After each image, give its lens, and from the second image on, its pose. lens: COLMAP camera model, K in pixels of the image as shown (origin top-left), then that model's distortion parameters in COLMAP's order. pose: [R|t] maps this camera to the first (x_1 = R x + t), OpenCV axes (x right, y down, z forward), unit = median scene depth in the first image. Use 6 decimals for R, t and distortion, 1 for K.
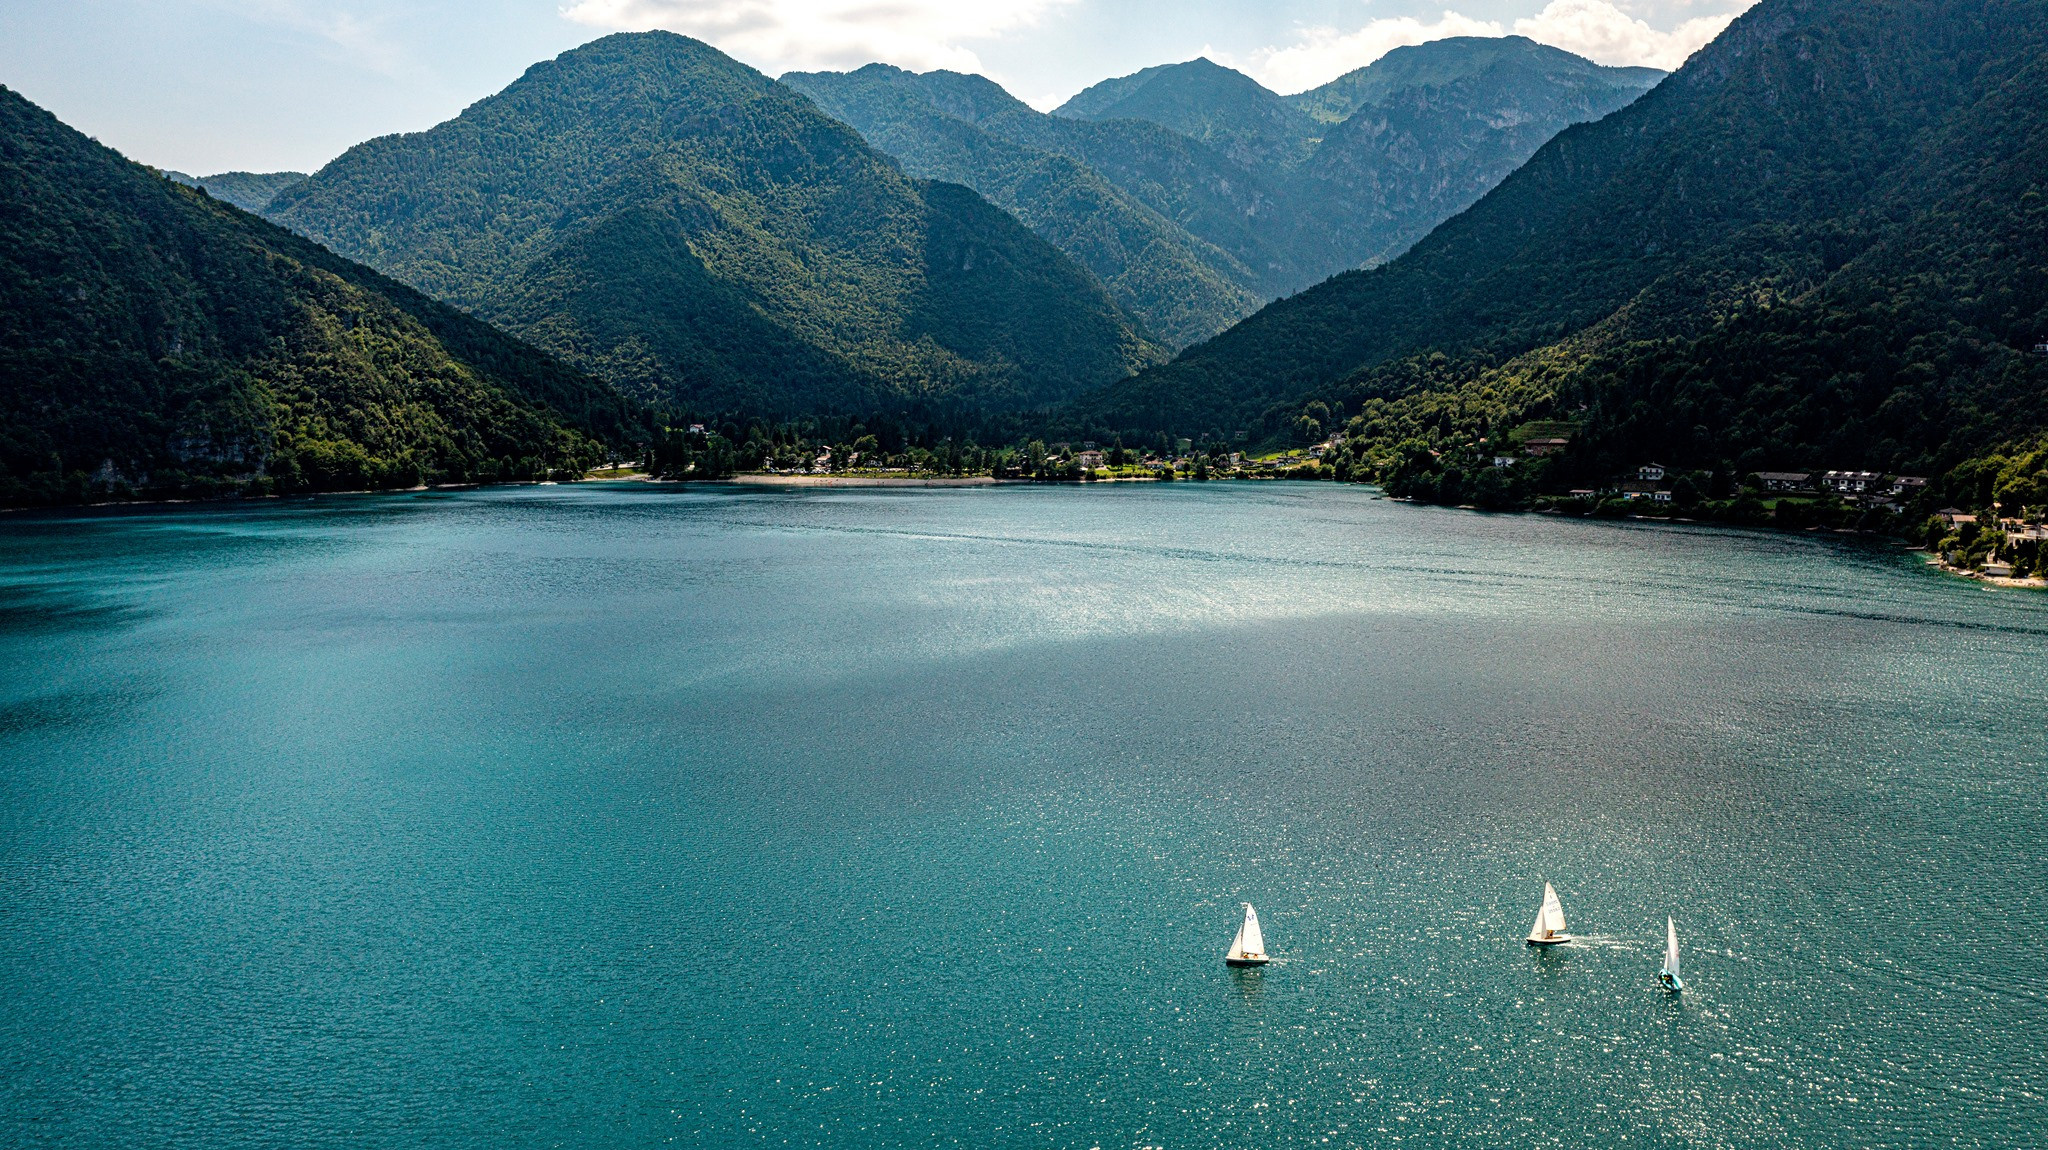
lens RADIAL K [[1643.1, 0, 1008.9], [0, 1643.1, 523.4], [0, 0, 1]] dist [0.014499, 0.004441]
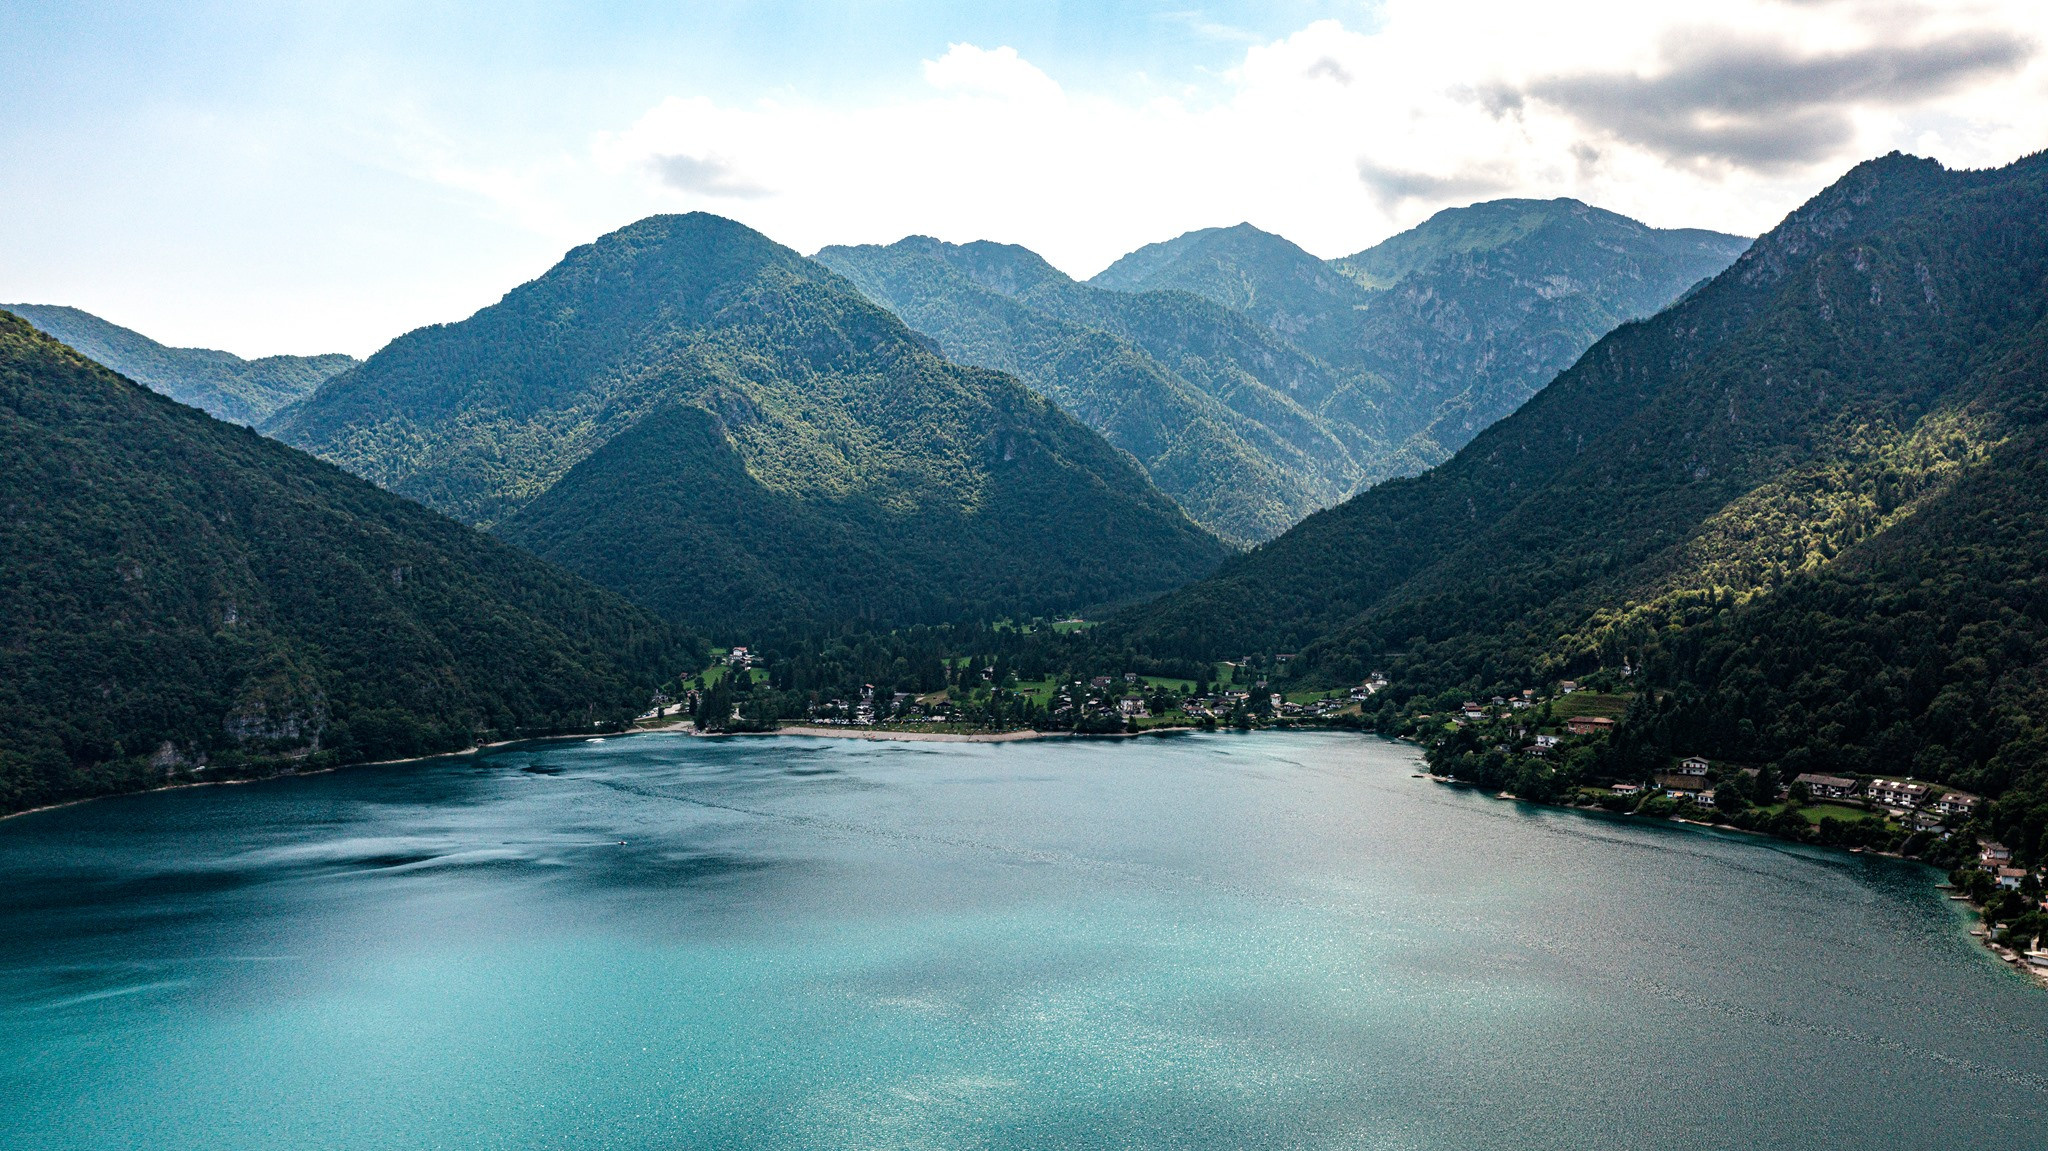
lens RADIAL K [[1643.1, 0, 1009.1], [0, 1643.1, 620.5], [0, 0, 1]] dist [0.014499, 0.004441]
pose [[0.999718, -0.000838, -0.023739, -0.001308], [0.002049, 0.998695, 0.051029, -0.128409], [0.023665, -0.051063, 0.998415, -0.001770]]
